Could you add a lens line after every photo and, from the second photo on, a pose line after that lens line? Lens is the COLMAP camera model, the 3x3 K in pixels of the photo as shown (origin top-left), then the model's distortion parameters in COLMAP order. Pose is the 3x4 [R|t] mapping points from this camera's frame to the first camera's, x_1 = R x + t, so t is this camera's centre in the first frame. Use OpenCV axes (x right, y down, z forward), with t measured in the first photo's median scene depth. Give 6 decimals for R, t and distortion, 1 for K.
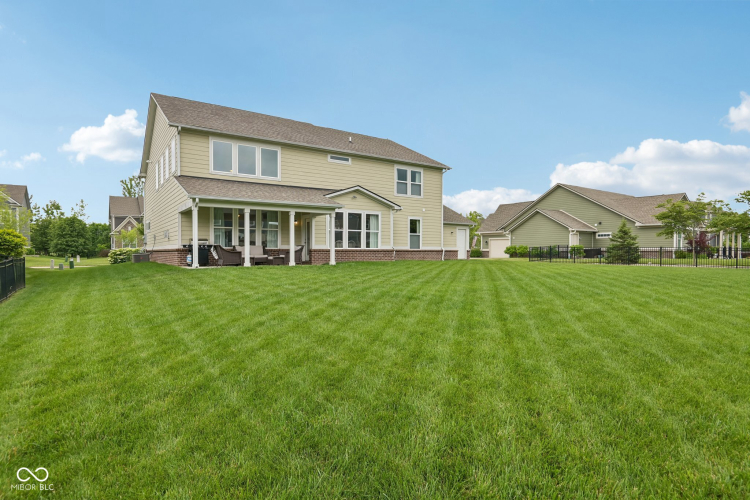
lens RADIAL K [[402.1, 0, 375.0], [0, 402.1, 250.0], [0, 0, 1]] dist [-0.026678, -0.000082]
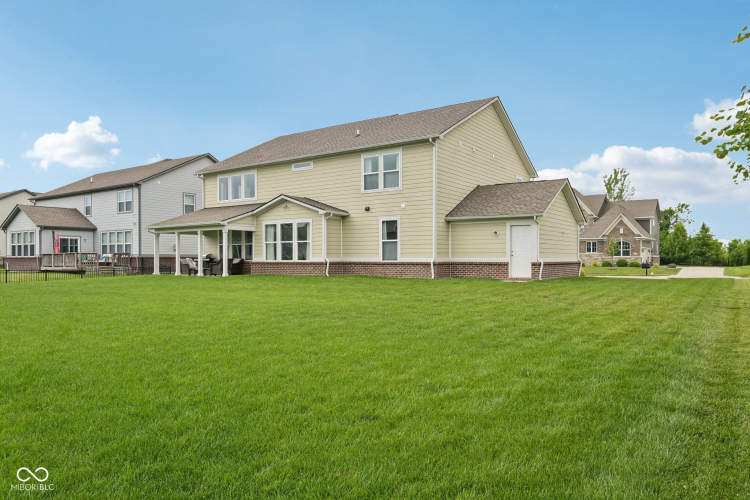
lens RADIAL K [[503.5, 0, 376.3], [0, 503.5, 259.4], [0, 0, 1]] dist [0.000090, 0.000126]
pose [[0.351604, 0.001624, -0.936147, 1.143539], [0.004901, 0.999982, 0.003576, -0.010400], [0.936136, -0.005846, 0.351590, 0.785321]]
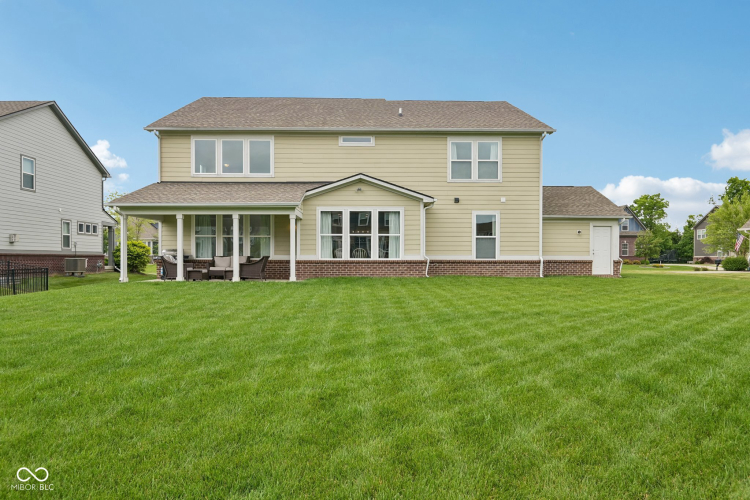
lens RADIAL K [[467.3, 0, 370.4], [0, 467.3, 259.4], [0, 0, 1]] dist [-0.001135, 0.000594]
pose [[0.833837, 0.003510, -0.551999, 0.443157], [0.001077, 0.999968, 0.007986, -0.009991], [0.552009, -0.007253, 0.833806, 0.293723]]
